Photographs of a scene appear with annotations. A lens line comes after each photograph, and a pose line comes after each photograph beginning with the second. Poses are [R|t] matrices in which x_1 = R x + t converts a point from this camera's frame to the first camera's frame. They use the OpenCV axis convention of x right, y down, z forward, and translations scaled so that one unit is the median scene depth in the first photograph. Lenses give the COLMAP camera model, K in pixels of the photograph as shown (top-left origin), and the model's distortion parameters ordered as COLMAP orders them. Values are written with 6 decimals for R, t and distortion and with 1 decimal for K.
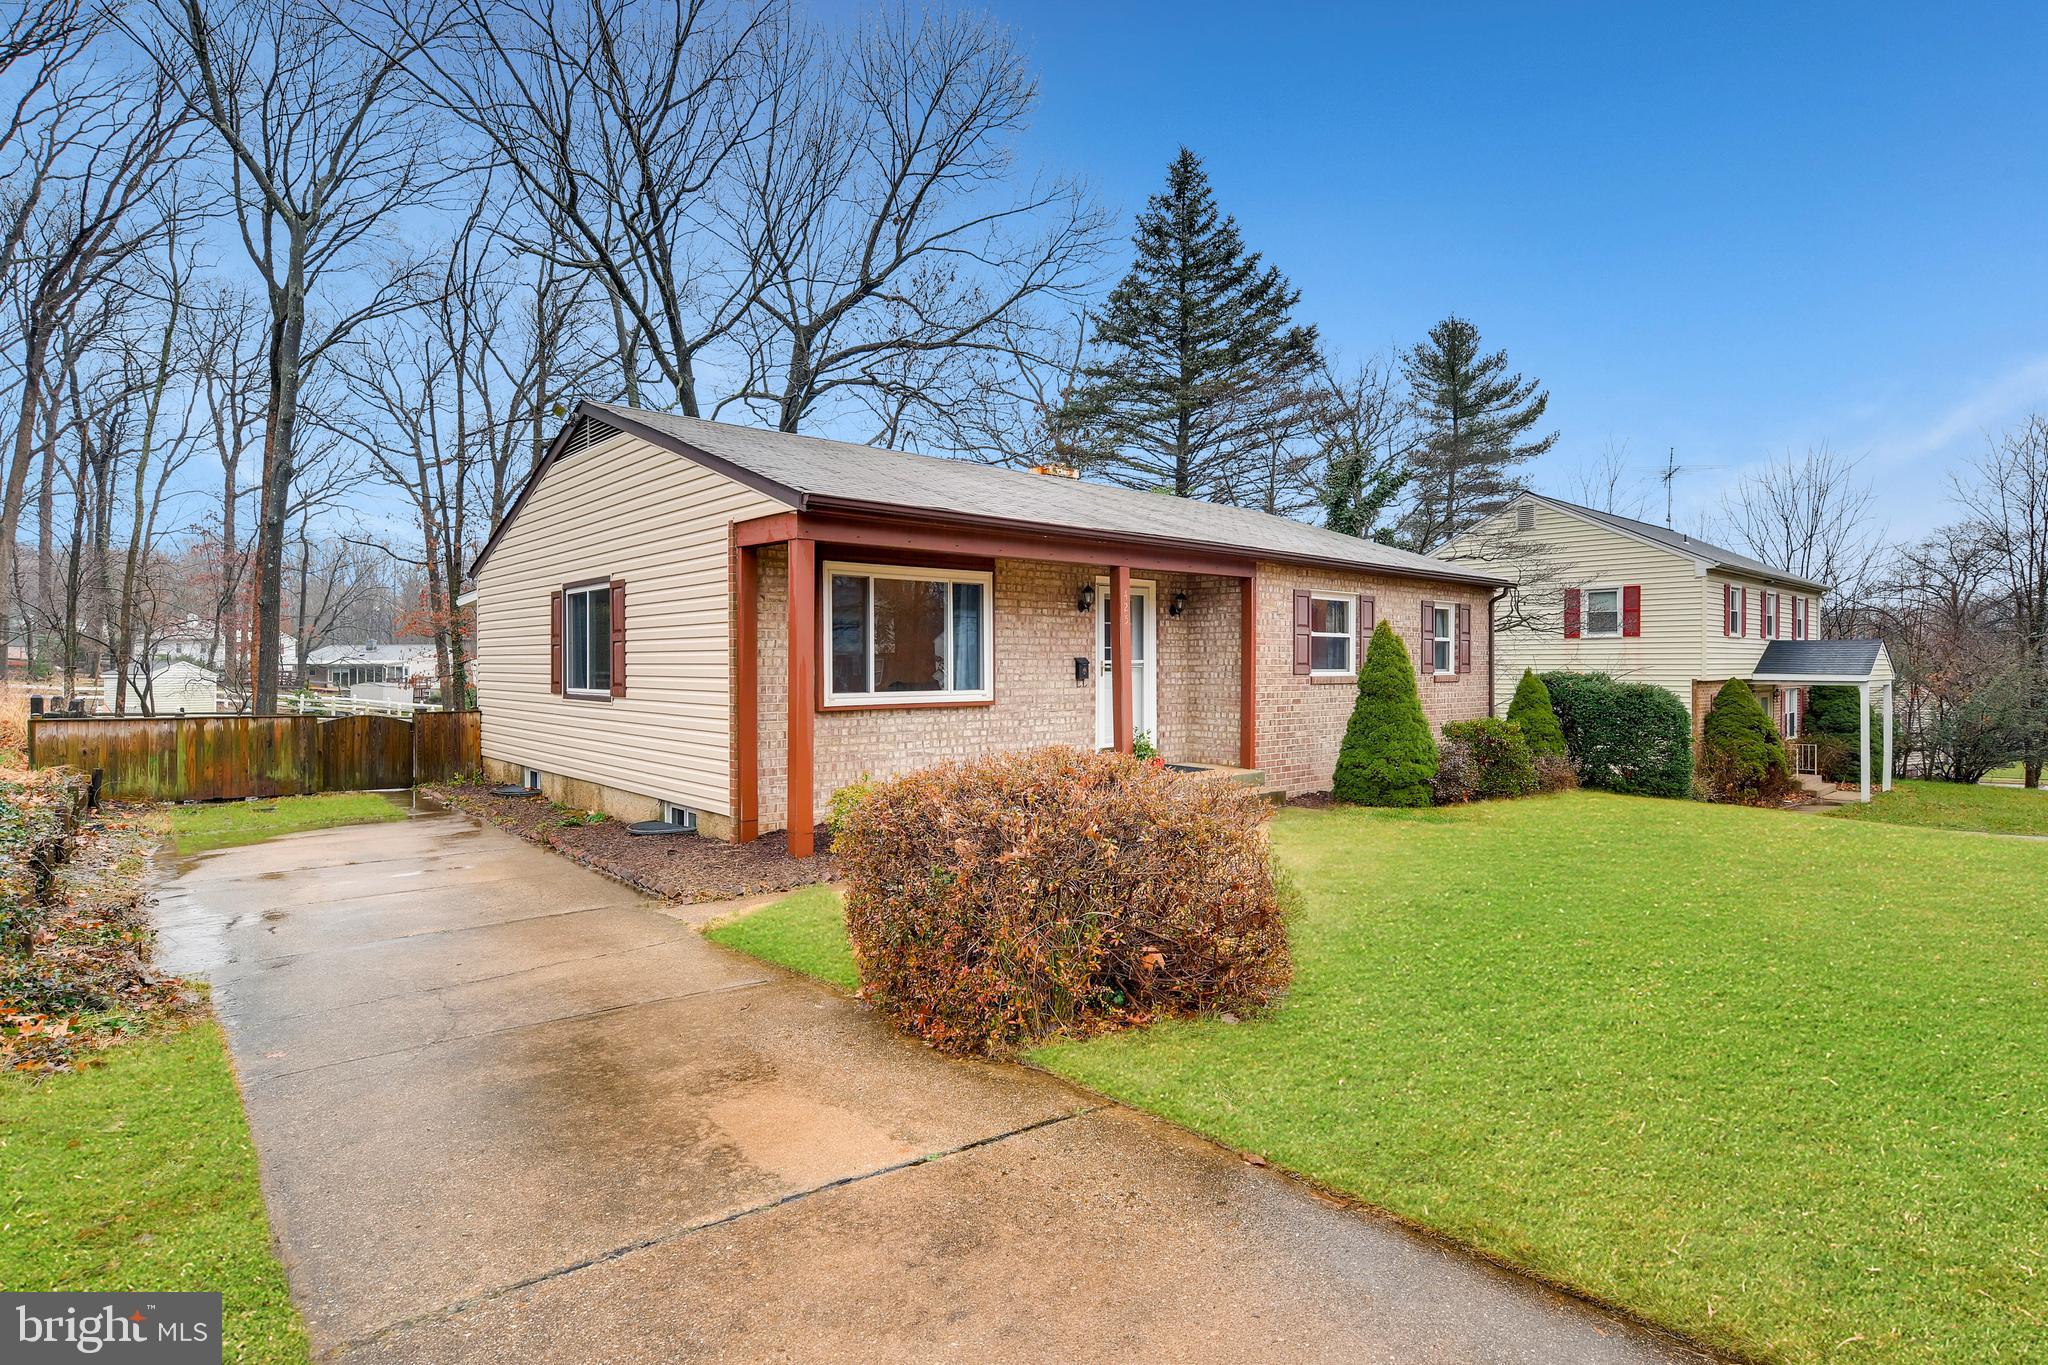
lens RADIAL K [[1038.2, 0, 1022.3], [0, 1038.2, 663.3], [0, 0, 1]] dist [-0.000975, -0.000191]
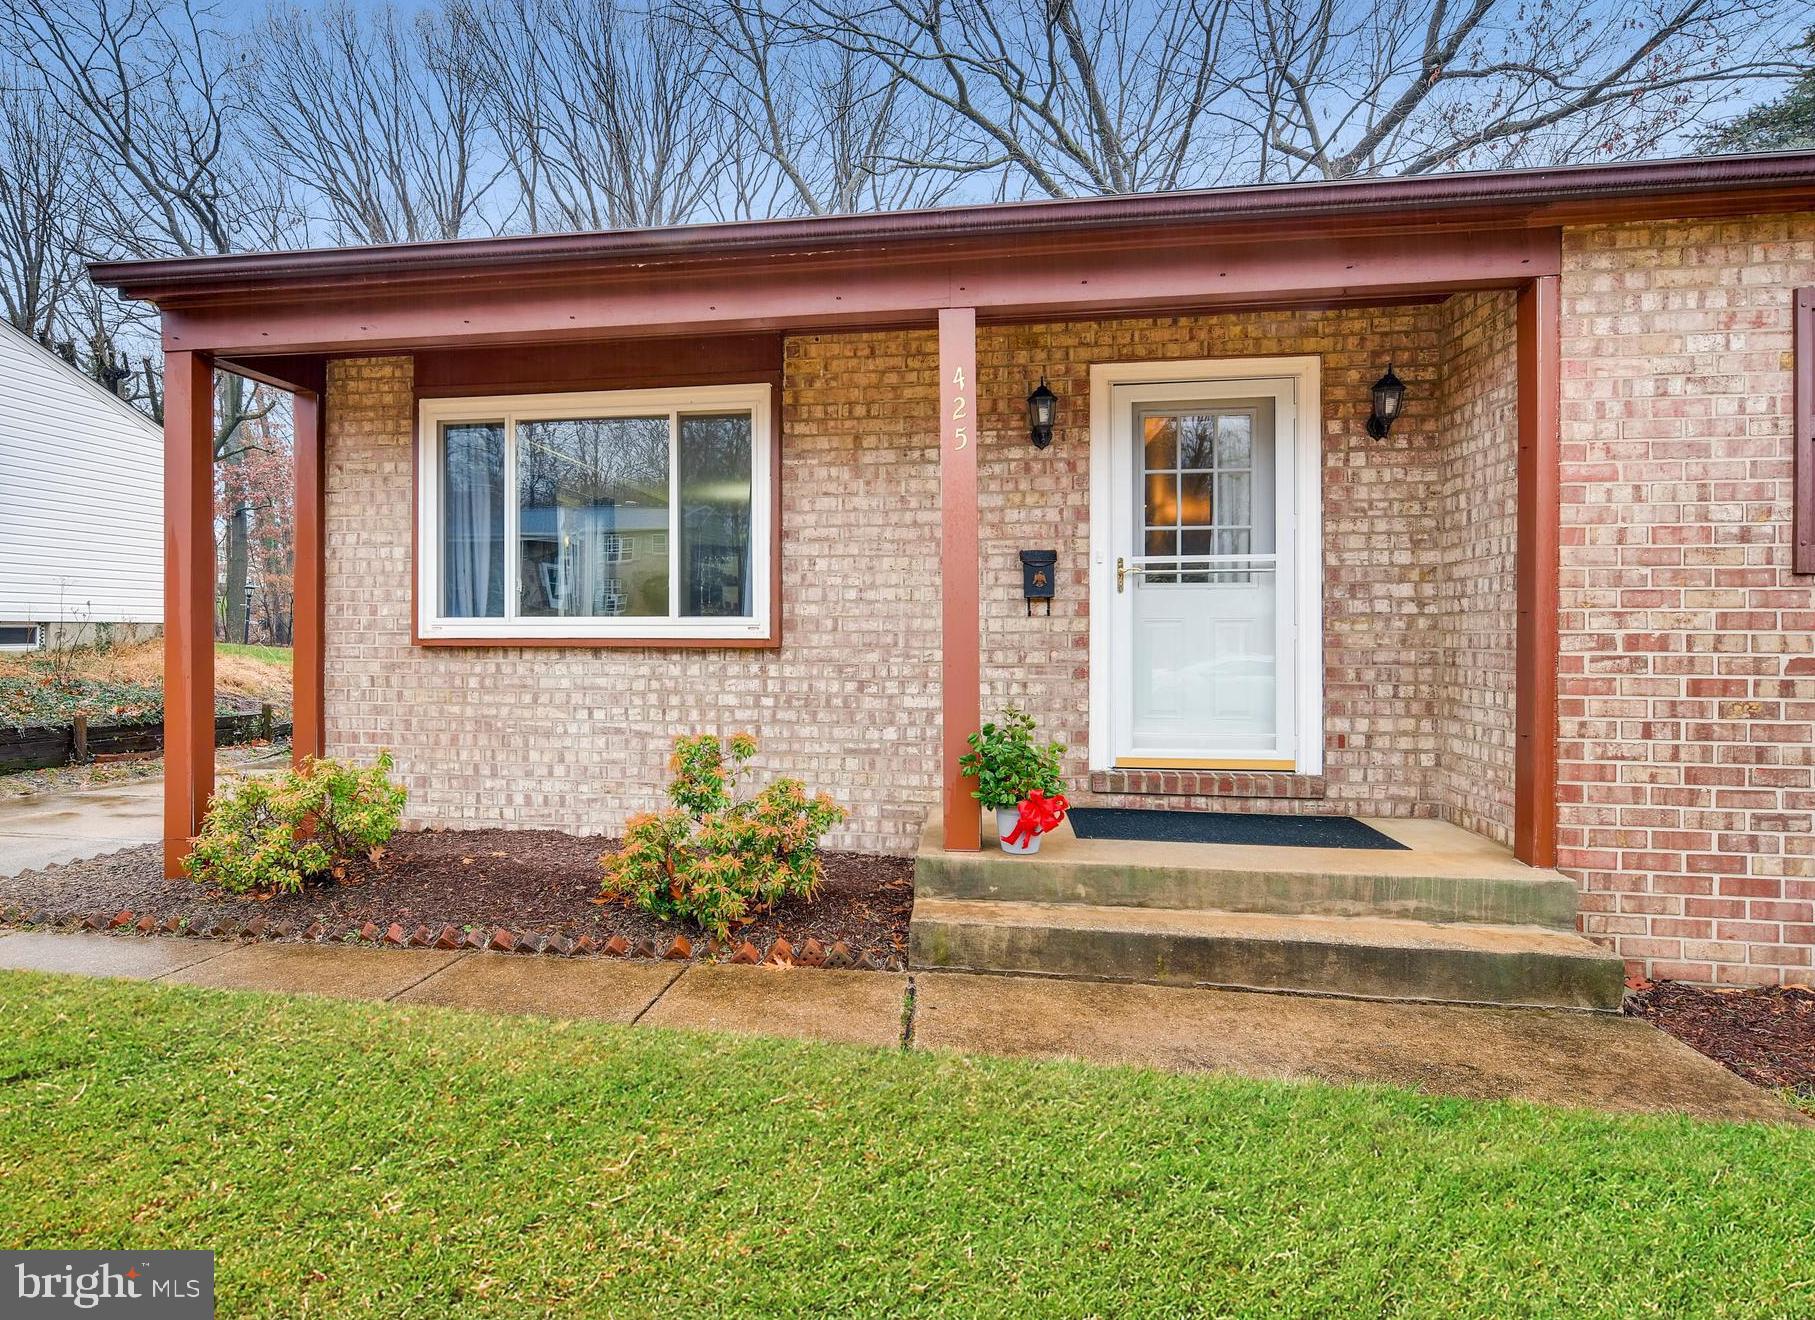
lens RADIAL K [[1039.2, 0, 799.6], [0, 1039.2, 626.9], [0, 0, 1]] dist [-0.001526, 0.003336]
pose [[0.623101, -0.002031, -0.782139, 0.345643], [-0.002442, 0.999987, -0.004543, 0.030259], [0.782138, 0.004741, 0.623087, 0.644546]]
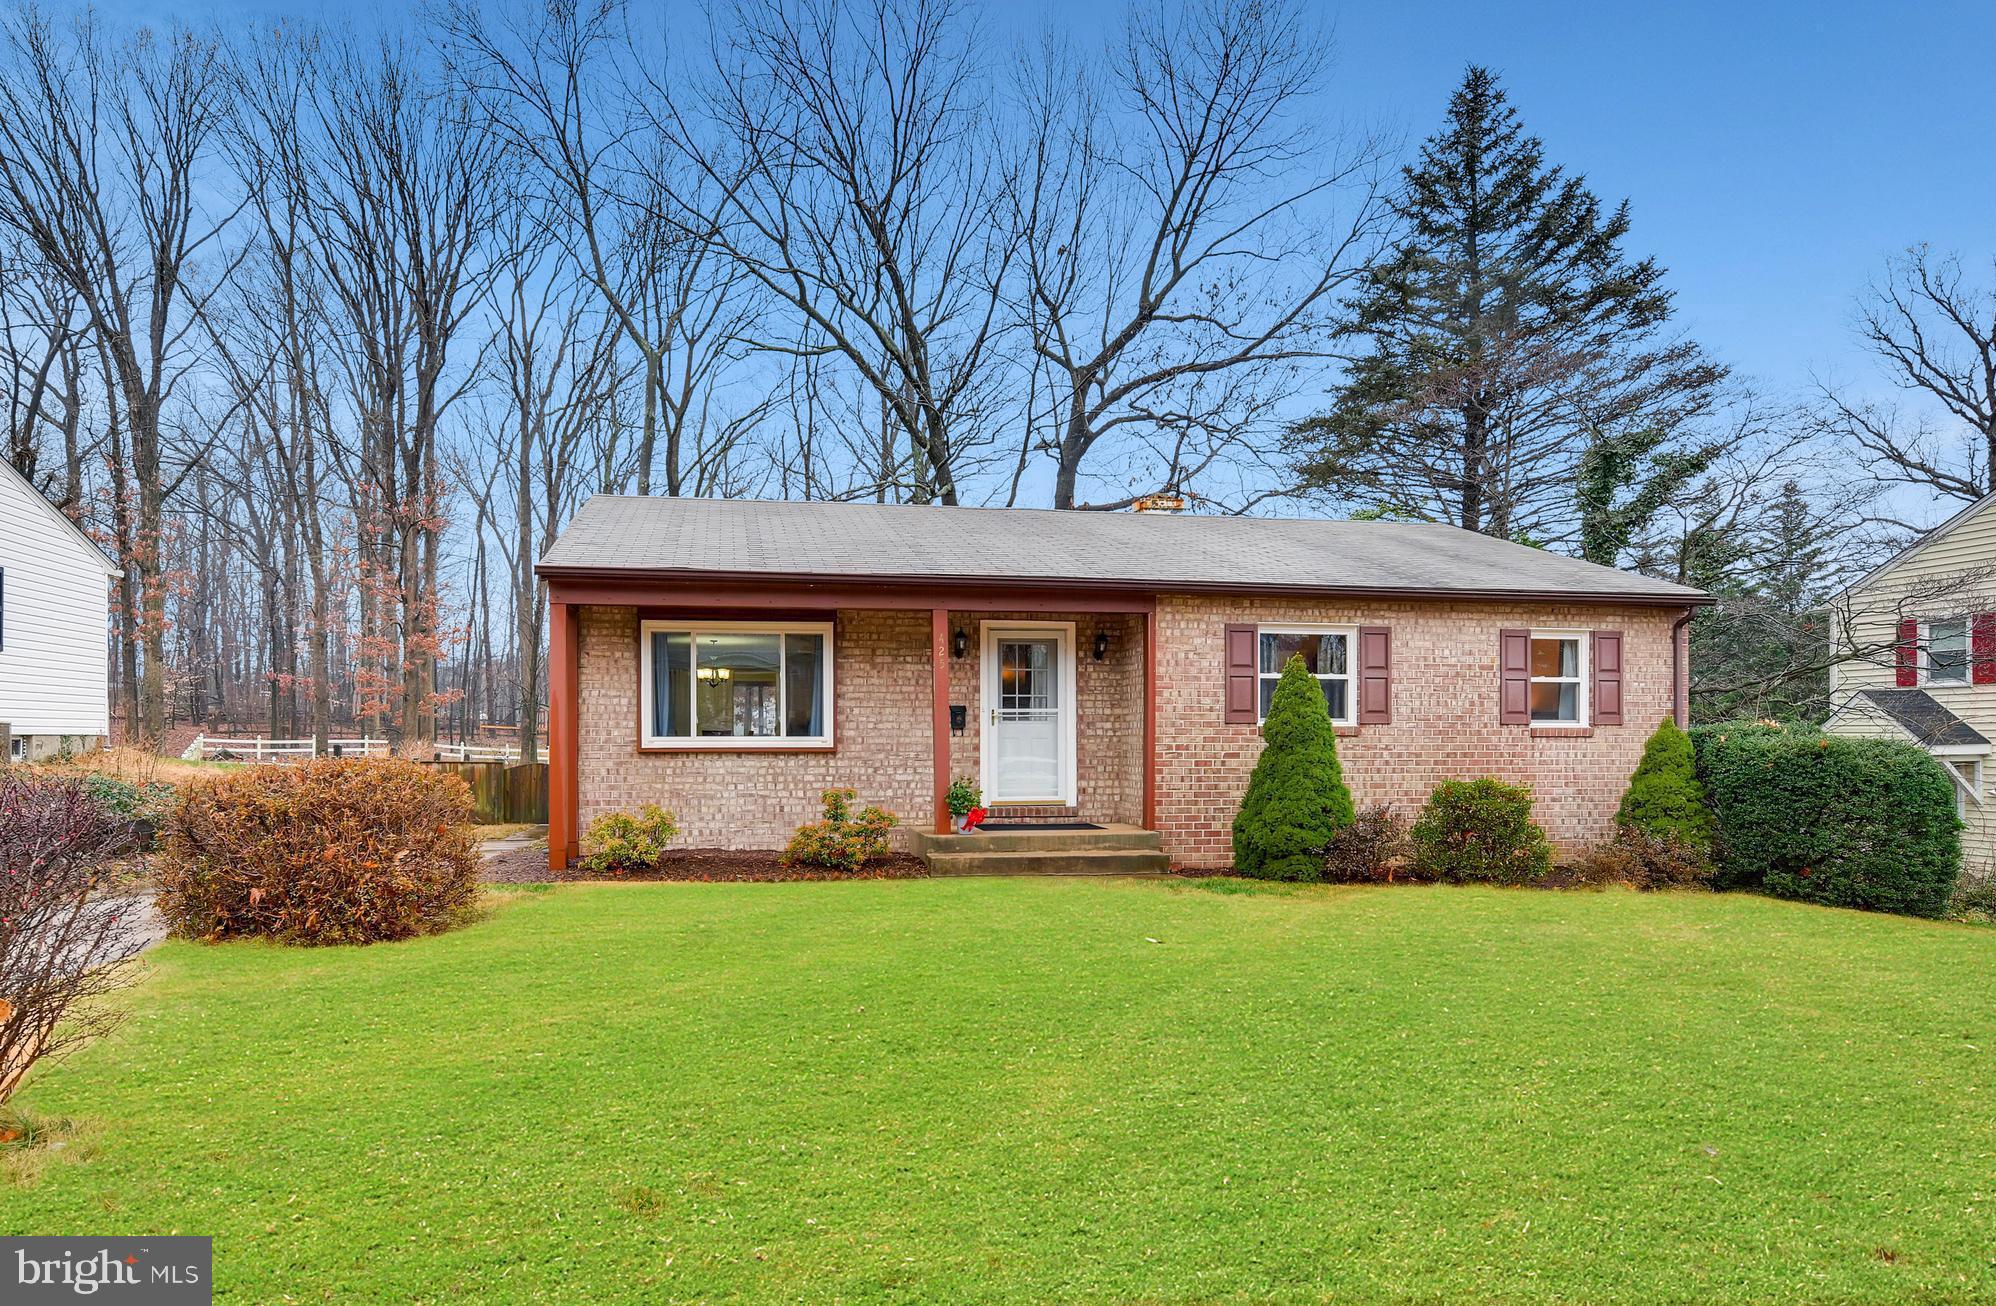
lens RADIAL K [[1192.9, 0, 918.1], [0, 1192.9, 721.8], [0, 0, 1]] dist [0.002420, 0.000292]
pose [[0.848773, -0.006748, -0.528714, 0.615918], [-0.000463, 0.999909, -0.013505, 0.024736], [0.528757, 0.011708, 0.848693, 0.039631]]
